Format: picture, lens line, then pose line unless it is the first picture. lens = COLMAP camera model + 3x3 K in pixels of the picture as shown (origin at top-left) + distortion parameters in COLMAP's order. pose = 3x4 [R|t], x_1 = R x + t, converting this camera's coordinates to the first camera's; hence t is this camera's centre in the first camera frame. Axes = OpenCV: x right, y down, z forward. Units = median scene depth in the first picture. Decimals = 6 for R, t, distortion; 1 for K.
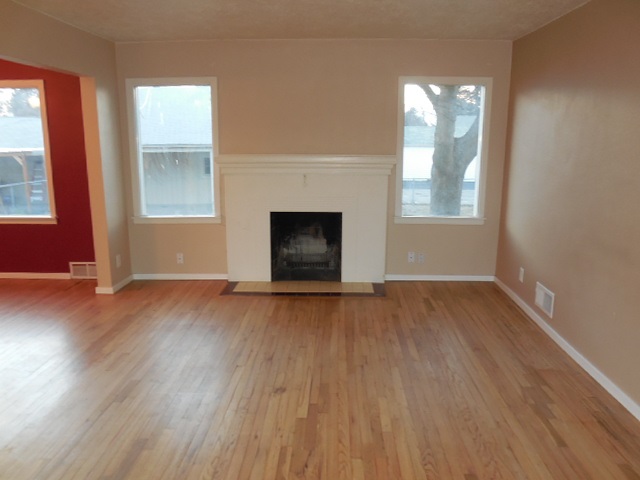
lens RADIAL K [[527.6, 0, 320.0], [0, 527.6, 240.0], [0, 0, 1]] dist [-0.010072, 0.003510]
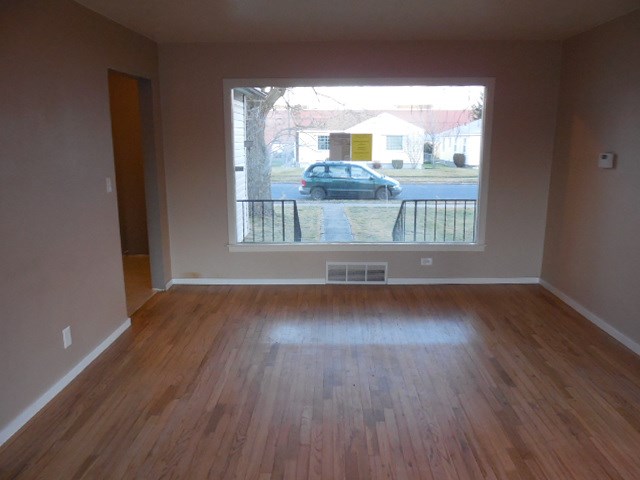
lens RADIAL K [[527.6, 0, 320.0], [0, 527.6, 240.0], [0, 0, 1]] dist [-0.010072, 0.003510]
pose [[-0.999968, 0.005626, -0.005750, 0.041978], [0.002999, 0.923937, 0.382533, -0.359772], [0.007465, 0.382503, -0.923924, 1.772773]]
